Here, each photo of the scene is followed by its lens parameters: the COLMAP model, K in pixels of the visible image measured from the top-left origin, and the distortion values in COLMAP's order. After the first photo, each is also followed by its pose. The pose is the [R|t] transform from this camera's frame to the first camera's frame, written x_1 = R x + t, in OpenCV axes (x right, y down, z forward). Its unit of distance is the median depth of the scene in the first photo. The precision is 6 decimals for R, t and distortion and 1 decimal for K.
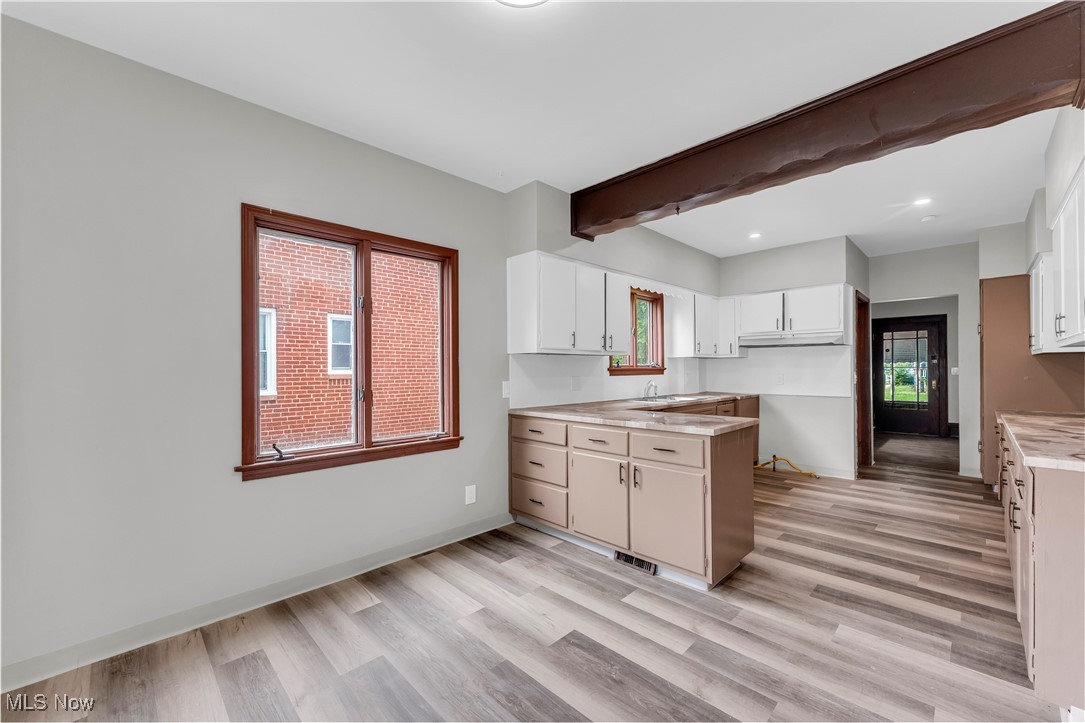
lens RADIAL K [[431.4, 0, 535.1], [0, 431.4, 366.9], [0, 0, 1]] dist [-0.000771, -0.000722]
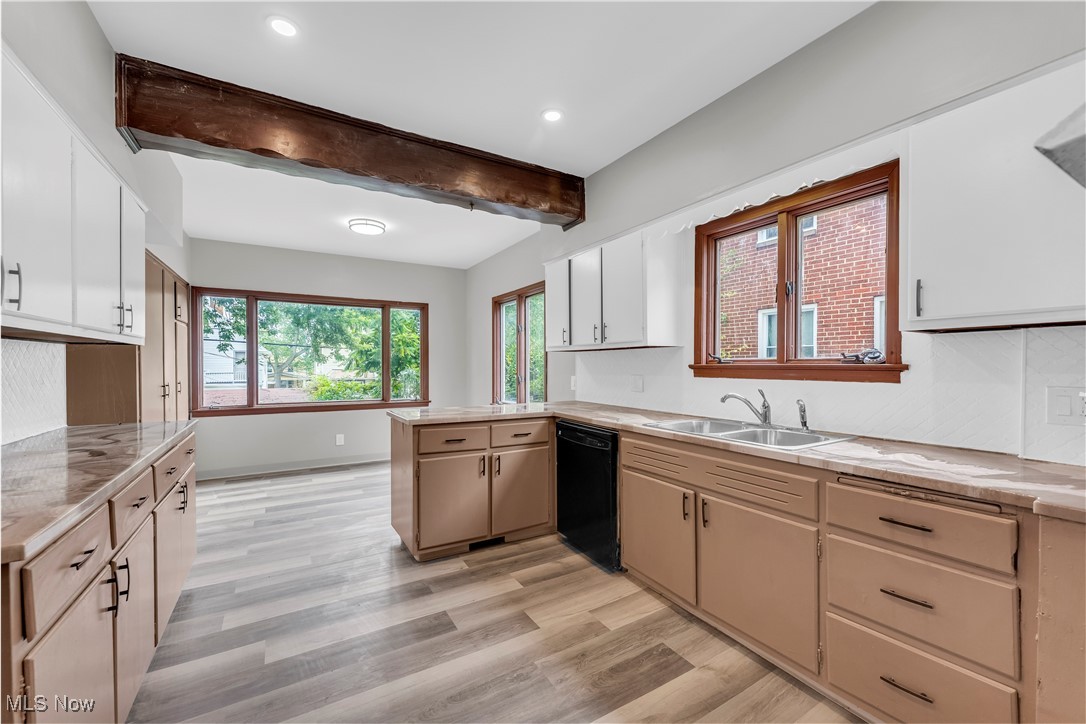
lens RADIAL K [[432.5, 0, 534.5], [0, 432.5, 367.7], [0, 0, 1]] dist [-0.000931, -0.000521]
pose [[-0.239424, 0.013594, -0.970820, 0.743392], [0.008567, 0.999893, 0.011889, -0.002032], [0.970877, -0.005470, -0.239515, 0.809776]]
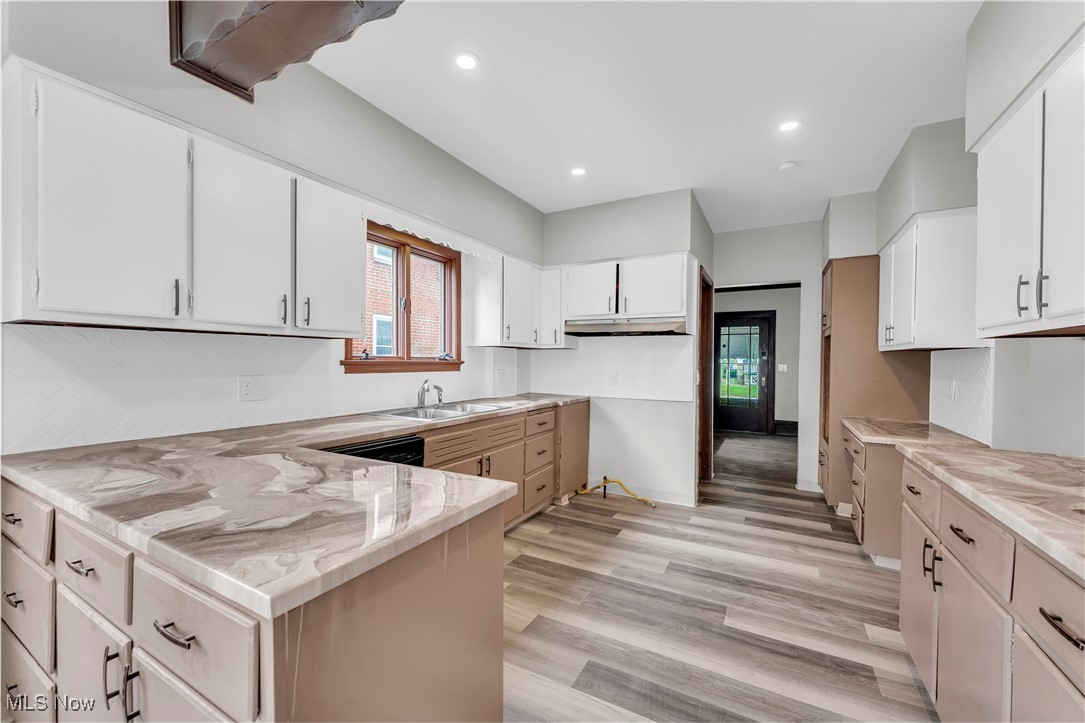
lens RADIAL K [[431.4, 0, 535.1], [0, 431.4, 366.9], [0, 0, 1]] dist [-0.000771, -0.000722]
pose [[0.958760, 0.008743, 0.284083, 0.223066], [-0.013932, 0.999771, 0.016250, -0.001450], [-0.283876, -0.019538, 0.958662, 0.314419]]
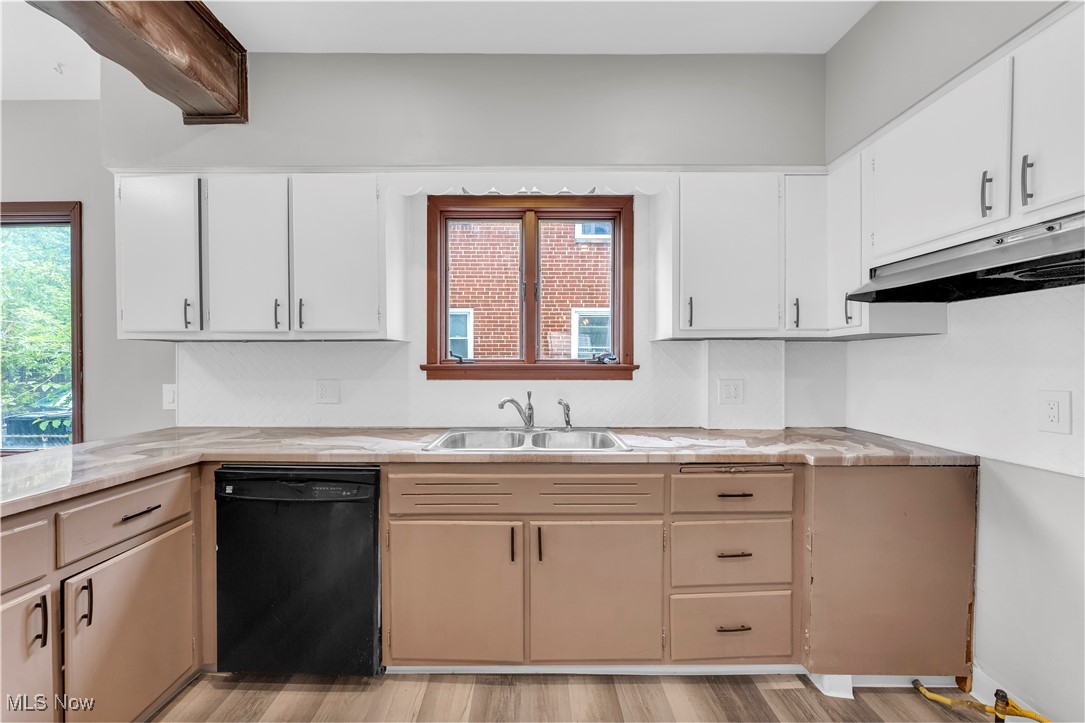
lens RADIAL K [[435.0, 0, 540.5], [0, 435.0, 367.6], [0, 0, 1]] dist [0.000252, -0.000253]
pose [[0.720077, 0.010946, -0.693807, 0.553290], [-0.000688, 0.999886, 0.015062, -0.001737], [0.693893, -0.010369, 0.720003, 0.629951]]
